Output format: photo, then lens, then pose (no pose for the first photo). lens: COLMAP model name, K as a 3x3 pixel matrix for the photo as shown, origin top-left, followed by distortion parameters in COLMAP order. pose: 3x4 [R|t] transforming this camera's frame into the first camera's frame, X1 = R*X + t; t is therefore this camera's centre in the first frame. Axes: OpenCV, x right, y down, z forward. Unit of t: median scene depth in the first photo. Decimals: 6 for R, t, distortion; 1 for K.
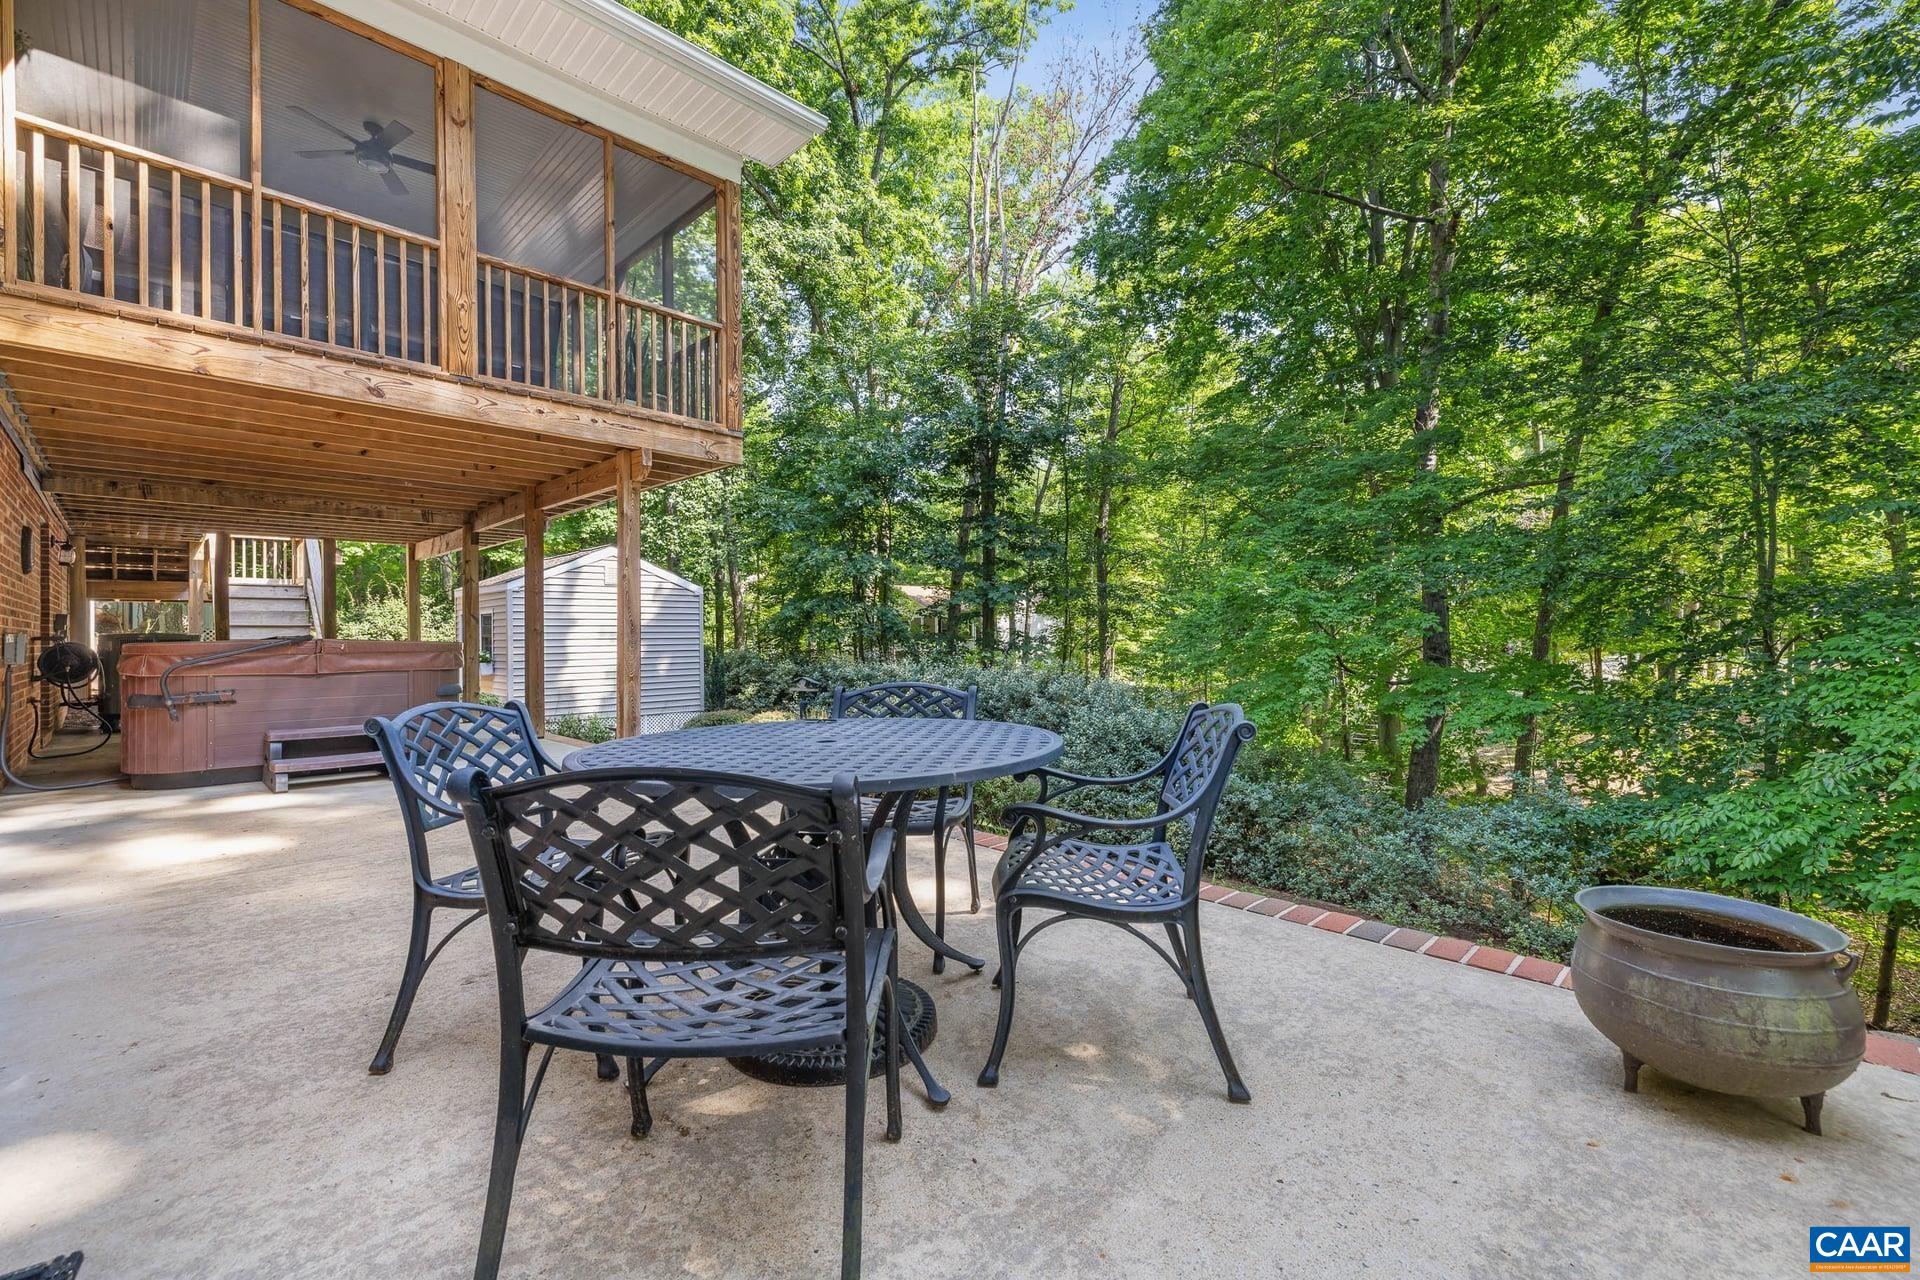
lens RADIAL K [[790.3, 0, 960.0], [0, 790.3, 640.0], [0, 0, 1]] dist [0.004330, 0.000233]
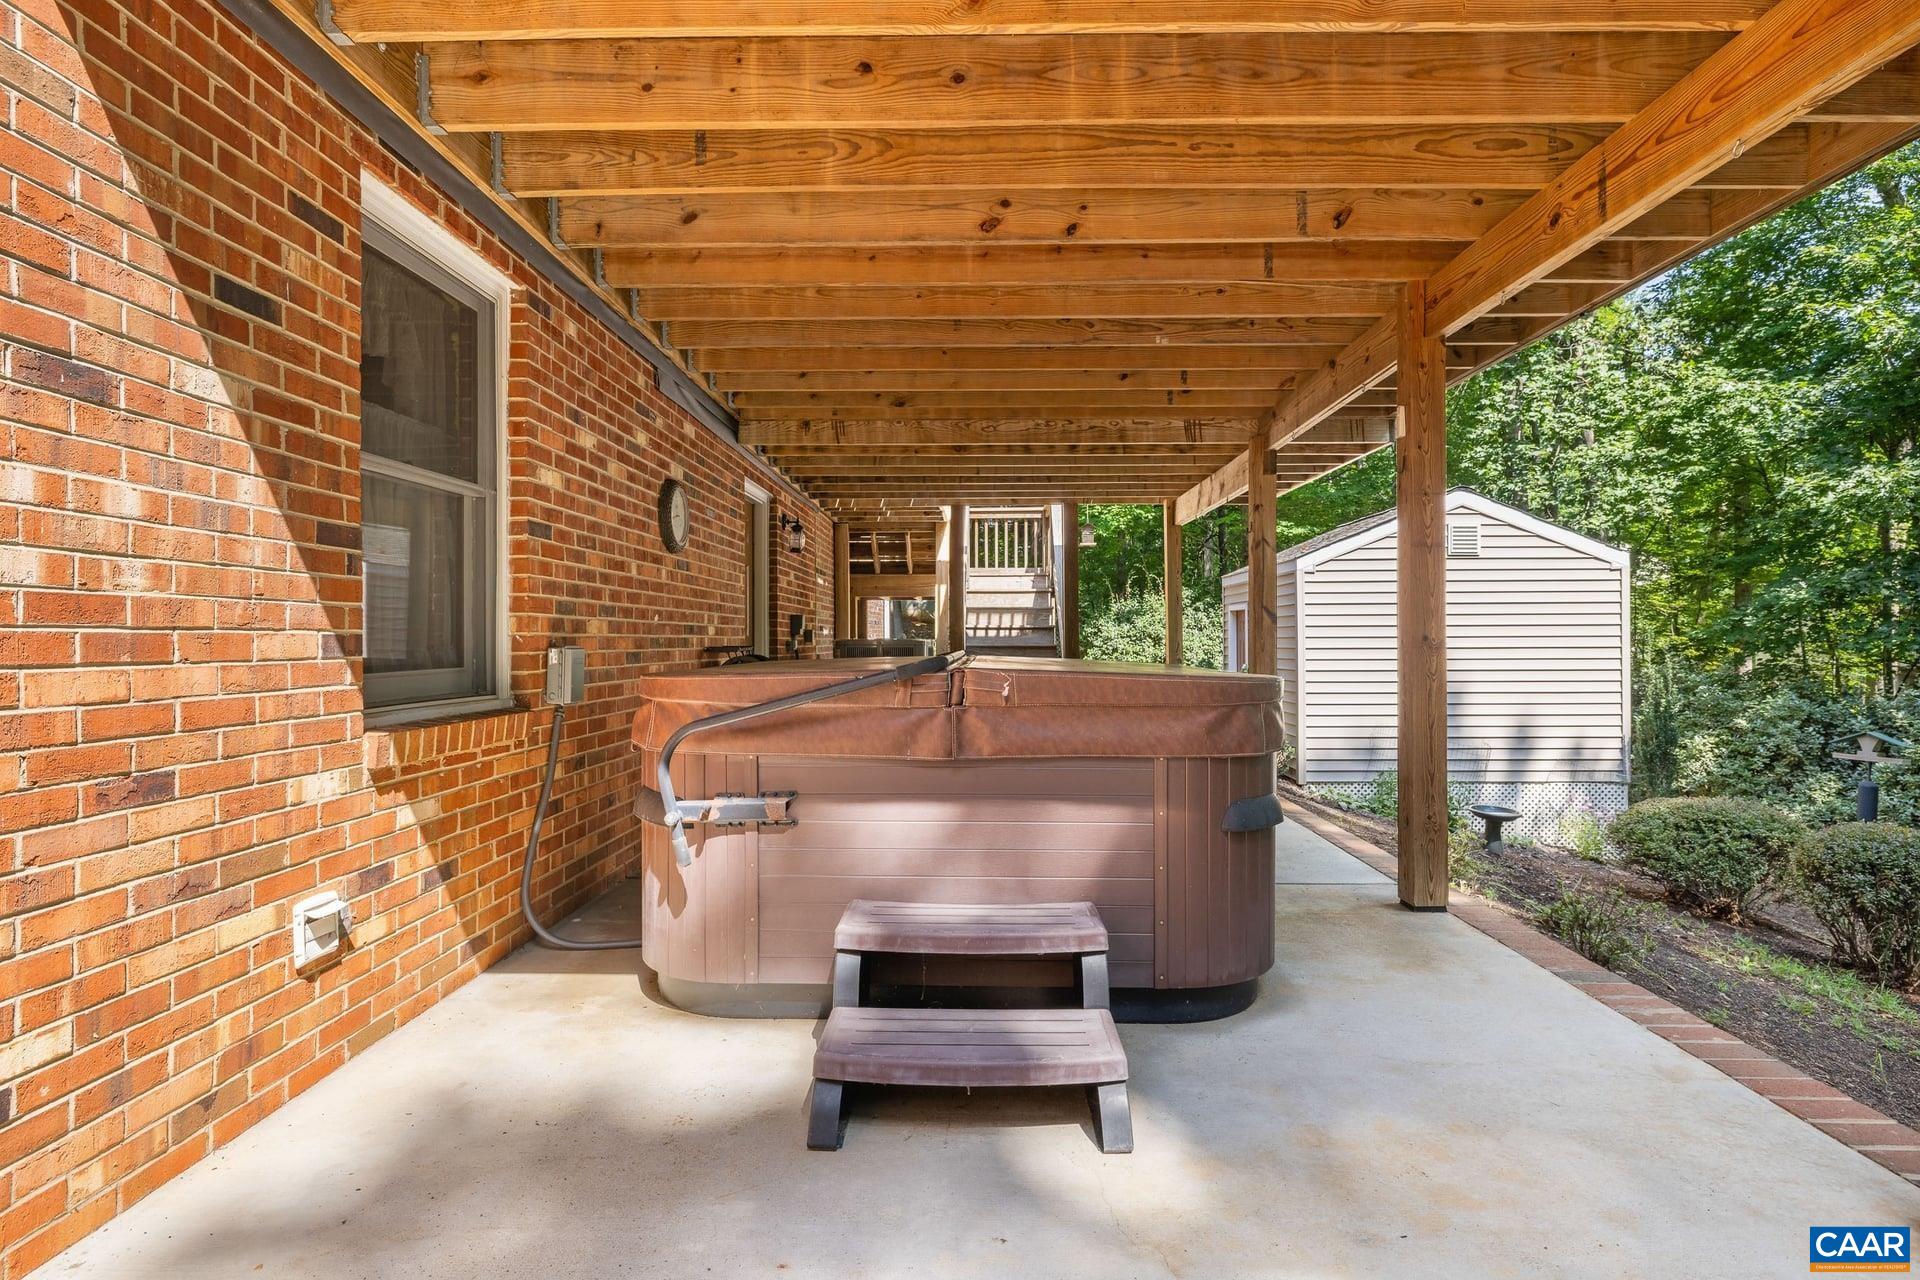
lens RADIAL K [[975.6, 0, 960.0], [0, 975.6, 640.0], [0, 0, 1]] dist [-0.001378, 0.000424]
pose [[0.681609, 0.006609, -0.731687, -0.529457], [-0.007640, 0.999969, 0.001916, -0.019925], [0.731677, 0.004284, 0.681638, 0.774853]]
